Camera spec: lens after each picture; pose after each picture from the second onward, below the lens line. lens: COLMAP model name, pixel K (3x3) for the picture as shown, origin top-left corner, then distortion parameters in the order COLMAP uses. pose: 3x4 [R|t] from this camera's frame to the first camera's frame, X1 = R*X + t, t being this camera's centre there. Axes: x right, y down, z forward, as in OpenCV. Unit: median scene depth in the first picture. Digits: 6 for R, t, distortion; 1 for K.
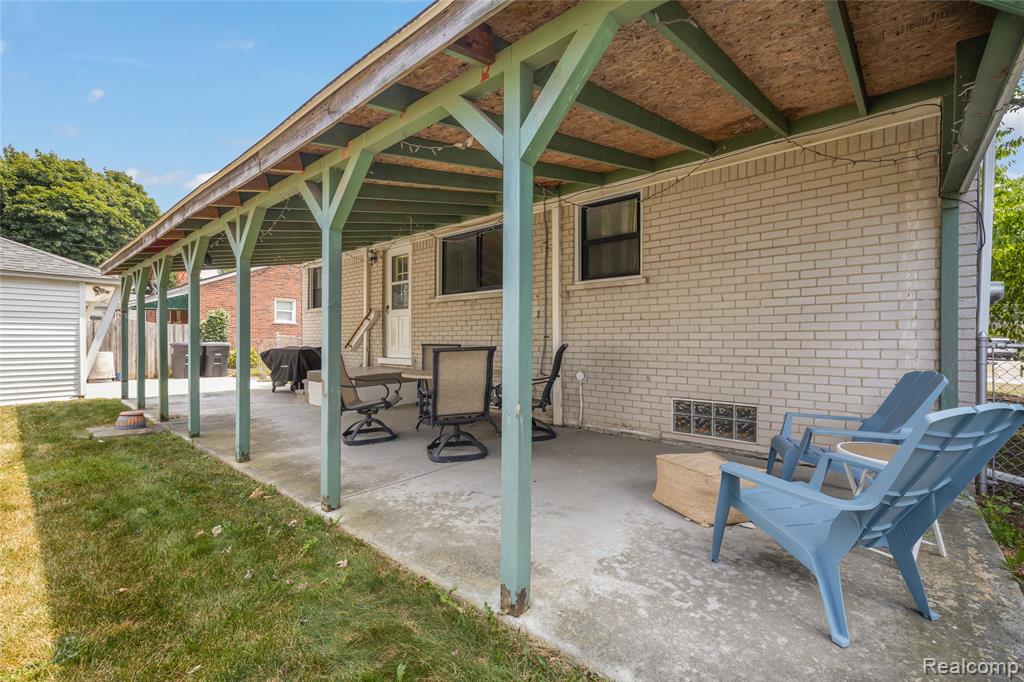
lens RADIAL K [[438.6, 0, 512.0], [0, 438.6, 341.0], [0, 0, 1]] dist [0.000504, 0.000025]
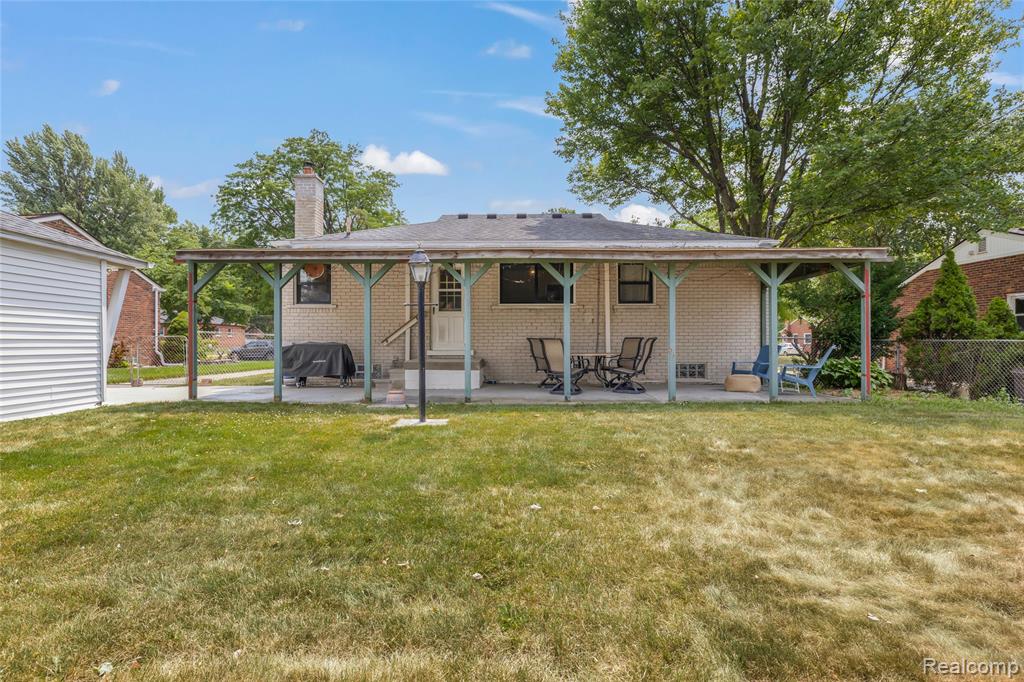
lens RADIAL K [[489.6, 0, 512.0], [0, 489.6, 341.0], [0, 0, 1]] dist [-0.000101, -0.000015]
pose [[0.756214, 0.001186, 0.654324, -1.097843], [0.001622, 0.999992, -0.003688, 0.019328], [-0.654323, 0.003851, 0.756206, -0.181042]]
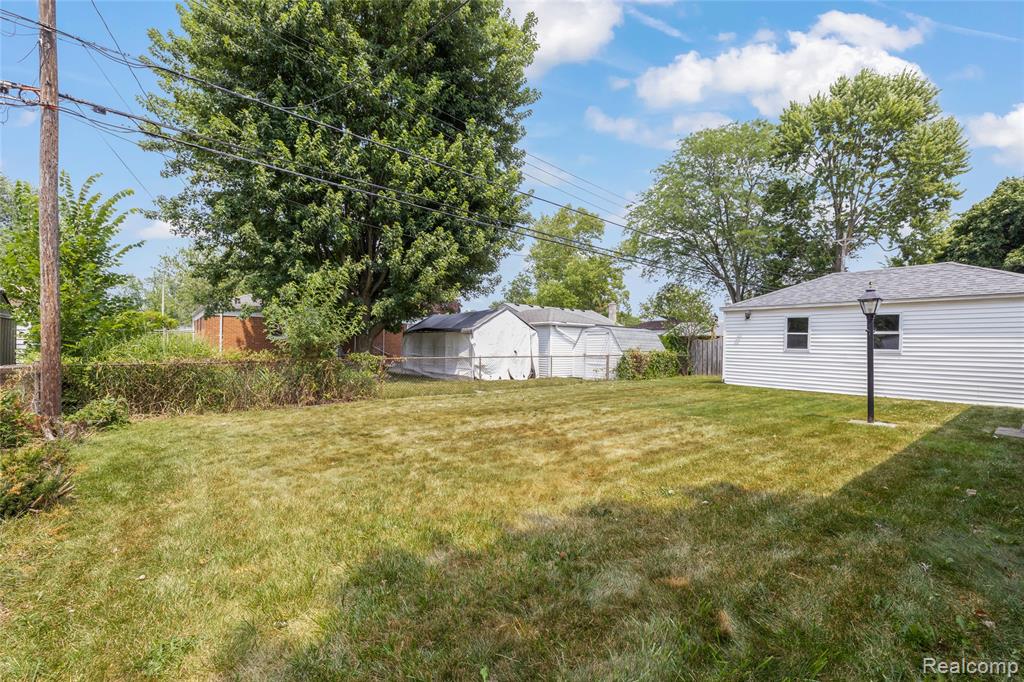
lens RADIAL K [[438.6, 0, 512.0], [0, 438.6, 341.0], [0, 0, 1]] dist [0.000504, 0.000025]
pose [[-0.177912, -0.010092, -0.983995, 0.294069], [-0.013291, 0.999881, -0.007851, -0.004699], [0.983957, 0.011682, -0.178025, -0.055769]]
